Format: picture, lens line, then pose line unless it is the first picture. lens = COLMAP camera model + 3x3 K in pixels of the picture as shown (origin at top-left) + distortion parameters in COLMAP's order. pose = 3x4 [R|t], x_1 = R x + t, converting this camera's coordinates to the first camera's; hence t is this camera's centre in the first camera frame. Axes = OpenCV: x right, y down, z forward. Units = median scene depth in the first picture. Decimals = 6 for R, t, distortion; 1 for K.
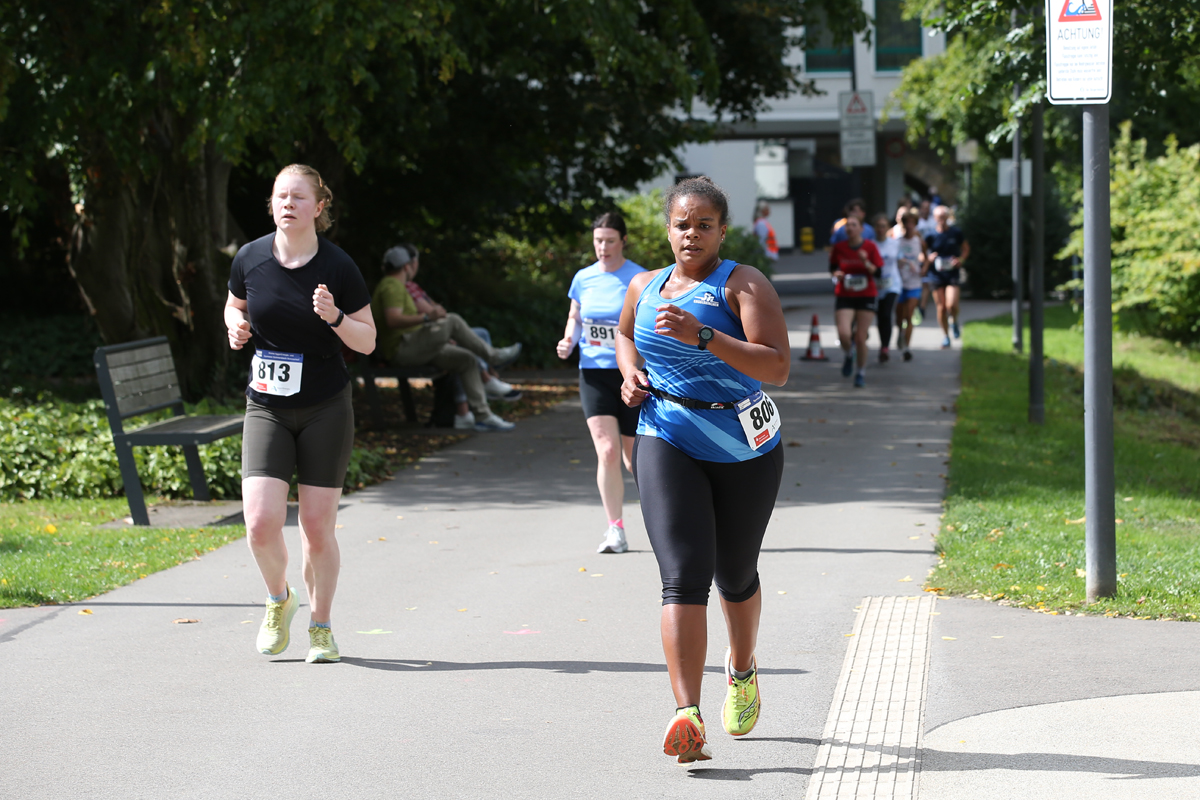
lens RADIAL K [[4096.4, 0, 600.7], [0, 4096.4, 400.7], [0, 0, 1]] dist [-0.188928, 0.000000]
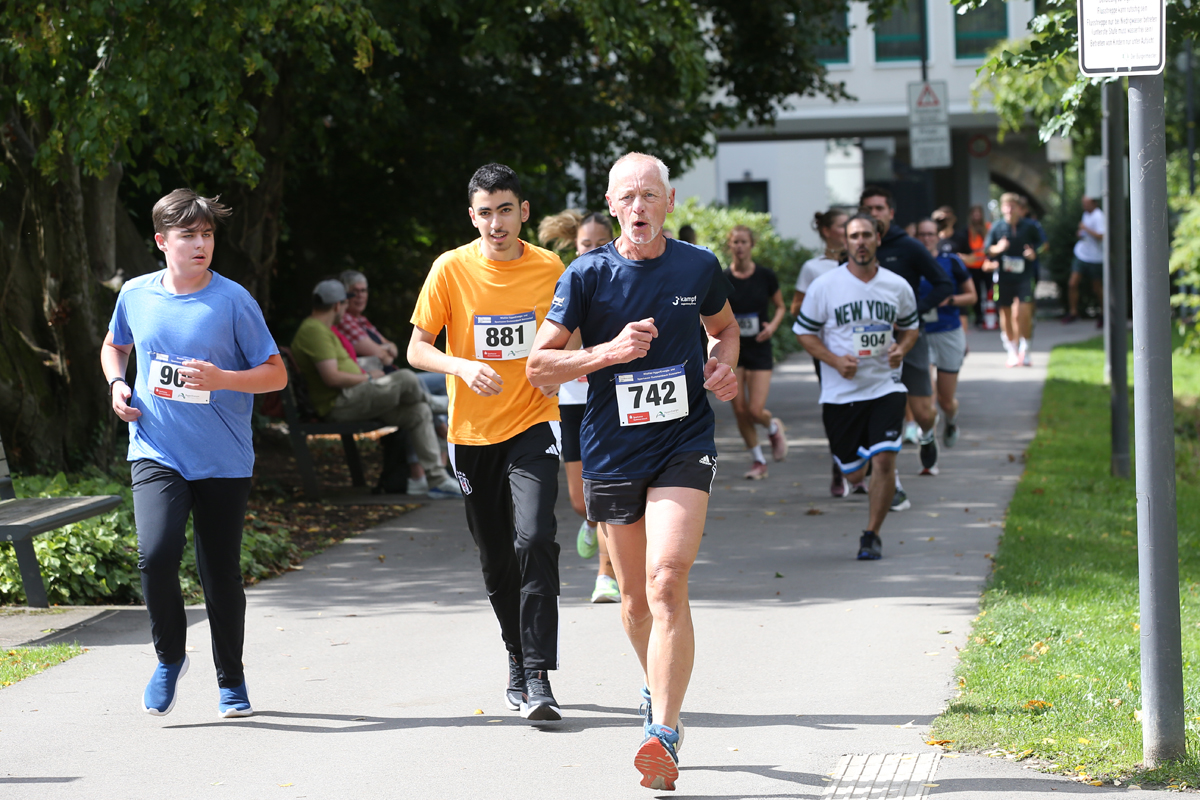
lens RADIAL K [[4291.3, 0, 599.3], [0, 4291.3, 398.5], [0, 0, 1]] dist [-0.128391, 0.000000]
pose [[0.999544, -0.014657, -0.026383, 0.029509], [0.014535, 0.999883, -0.004796, -0.009055], [0.026450, 0.004410, 0.999640, 0.162140]]
